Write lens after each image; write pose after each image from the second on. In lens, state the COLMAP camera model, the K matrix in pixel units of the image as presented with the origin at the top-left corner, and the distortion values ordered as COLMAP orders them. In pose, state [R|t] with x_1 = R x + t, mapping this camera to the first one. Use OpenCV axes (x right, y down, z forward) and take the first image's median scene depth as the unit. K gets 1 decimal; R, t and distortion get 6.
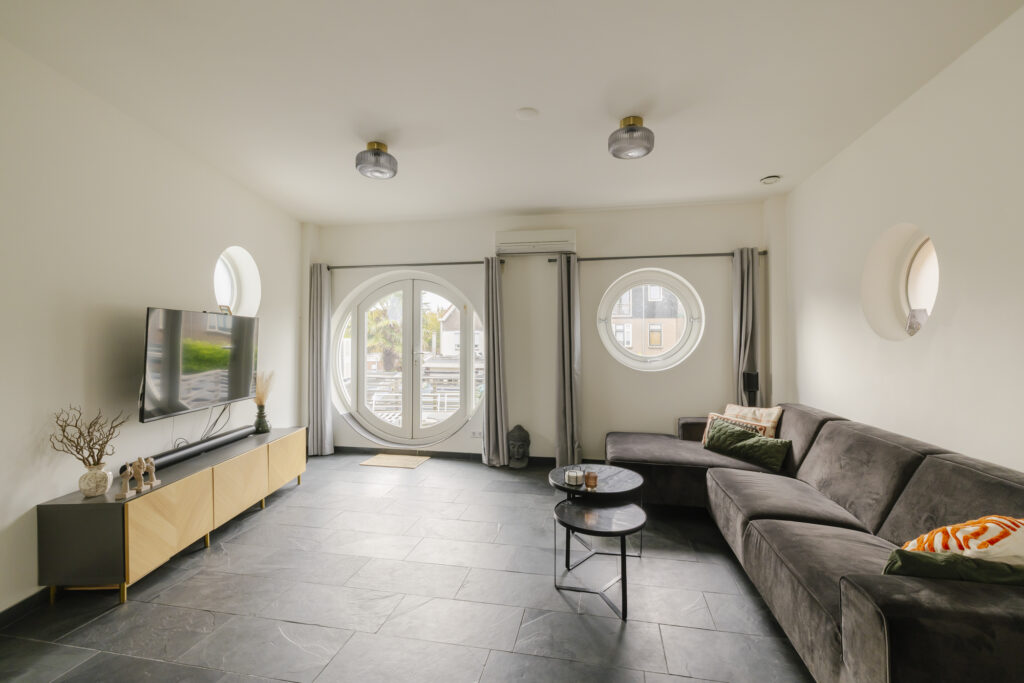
lens RADIAL K [[417.0, 0, 526.9], [0, 417.0, 336.4], [0, 0, 1]] dist [0.001669, 0.000184]
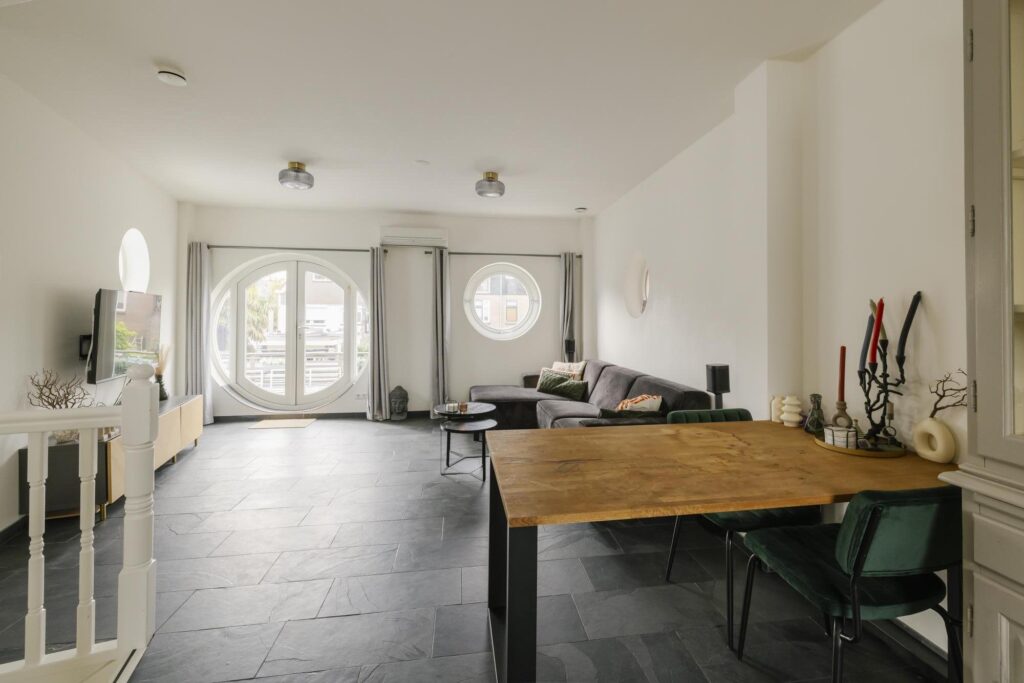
lens RADIAL K [[445.6, 0, 531.4], [0, 445.6, 313.1], [0, 0, 1]] dist [0.001008, 0.000027]
pose [[0.942889, 0.006243, 0.333048, -0.092237], [-0.007320, 0.999971, 0.001981, -0.006203], [-0.333026, -0.004306, 0.942908, -0.367064]]
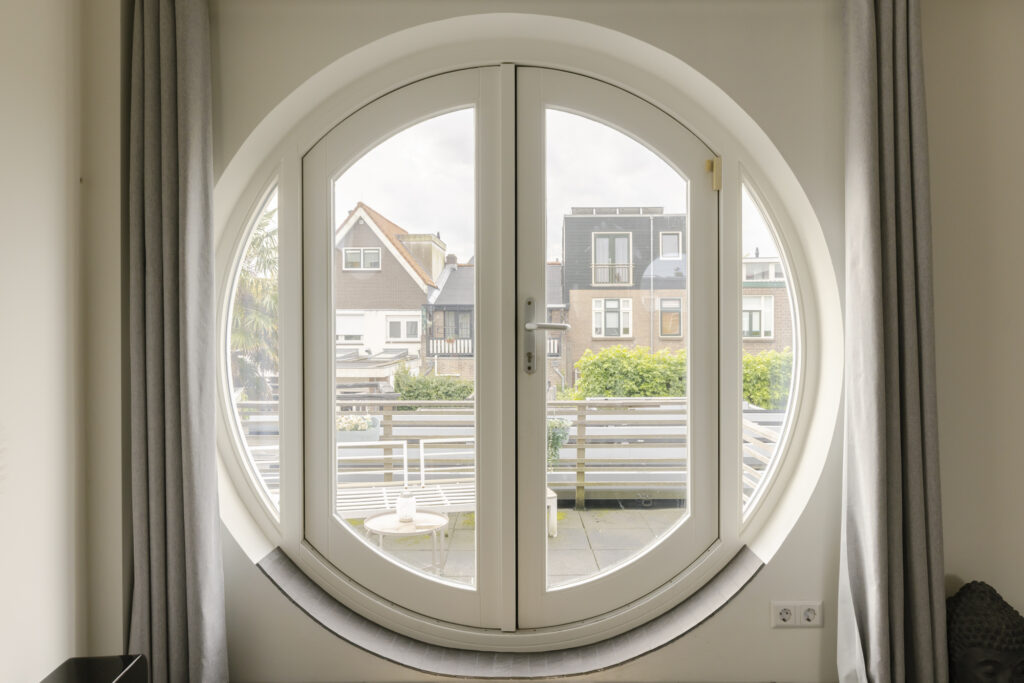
lens RADIAL K [[651.9, 0, 512.0], [0, 651.9, 341.5], [0, 0, 1]] dist [0.000027, -0.000058]
pose [[0.984476, -0.005284, 0.175439, -0.404422], [0.001116, 0.999715, 0.023851, 0.042830], [-0.175516, -0.023285, 0.984201, 0.644904]]
